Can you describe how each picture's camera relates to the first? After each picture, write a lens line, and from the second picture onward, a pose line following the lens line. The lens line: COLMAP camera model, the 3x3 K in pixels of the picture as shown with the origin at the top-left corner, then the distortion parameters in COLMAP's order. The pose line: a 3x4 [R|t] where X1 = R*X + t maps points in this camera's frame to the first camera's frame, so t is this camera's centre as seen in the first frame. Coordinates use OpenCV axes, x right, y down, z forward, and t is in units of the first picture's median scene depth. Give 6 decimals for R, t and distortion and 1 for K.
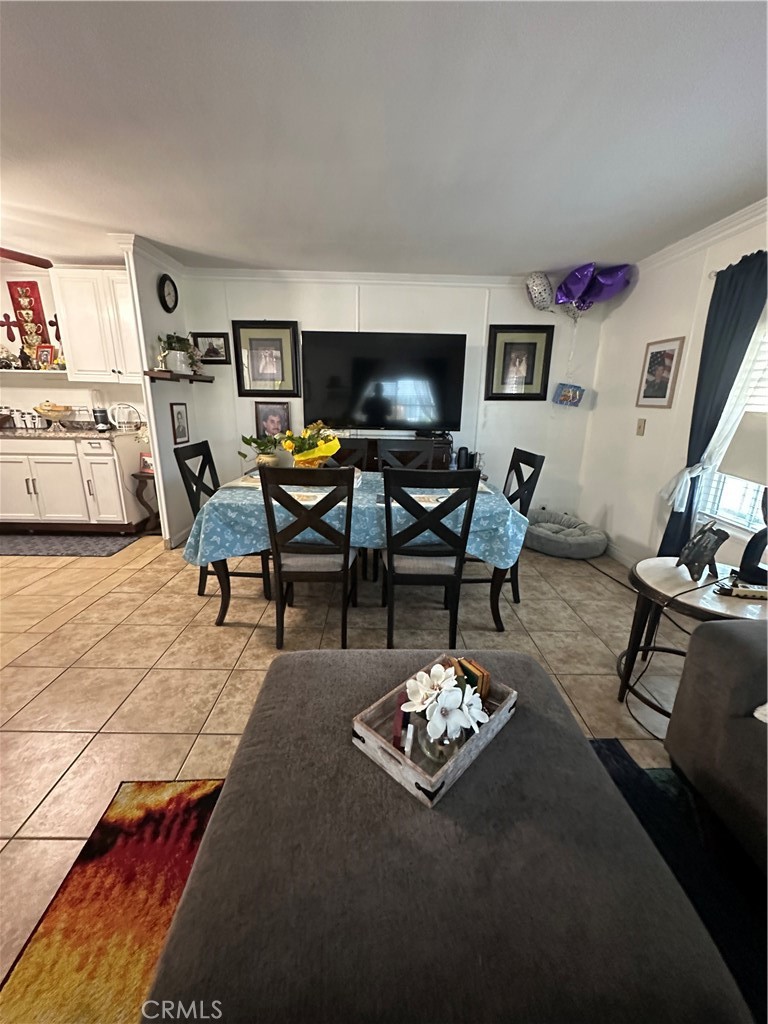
lens RADIAL K [[406.1, 0, 384.5], [0, 406.1, 512.1], [0, 0, 1]] dist [-0.007332, 0.001829]
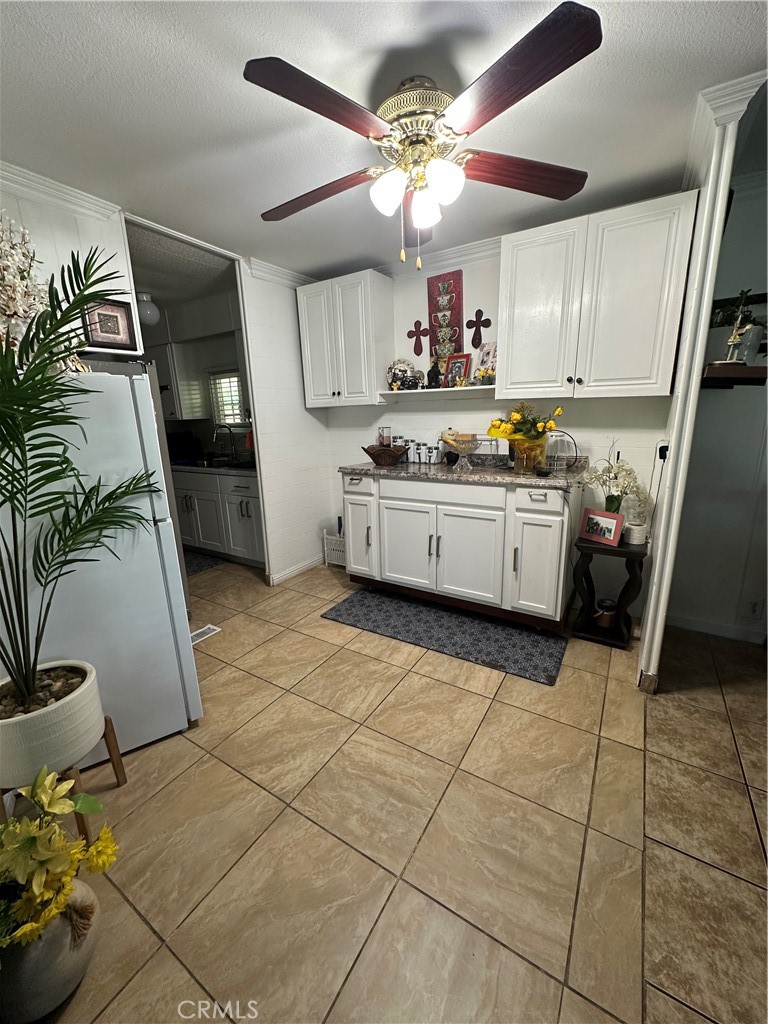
lens RADIAL K [[406.1, 0, 385.0], [0, 406.1, 511.9], [0, 0, 1]] dist [-0.007332, 0.001829]
pose [[0.841171, 0.086815, -0.533755, -0.566744], [-0.107387, 0.994189, -0.007533, -0.109911], [0.529999, 0.063655, 0.845606, 0.332631]]
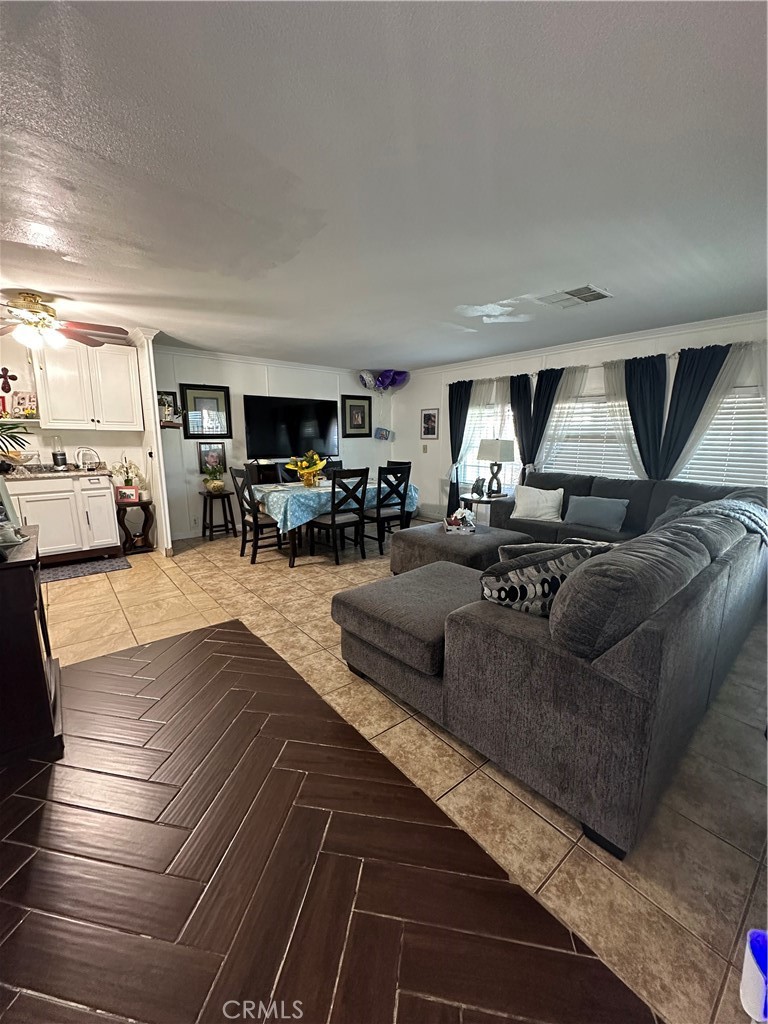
lens RADIAL K [[406.1, 0, 381.9], [0, 406.1, 513.6], [0, 0, 1]] dist [-0.007332, 0.001829]
pose [[0.783829, -0.133544, 0.606448, -0.775522], [0.184864, 0.982505, -0.022581, 0.111974], [-0.592822, 0.129810, 0.794803, -0.436940]]
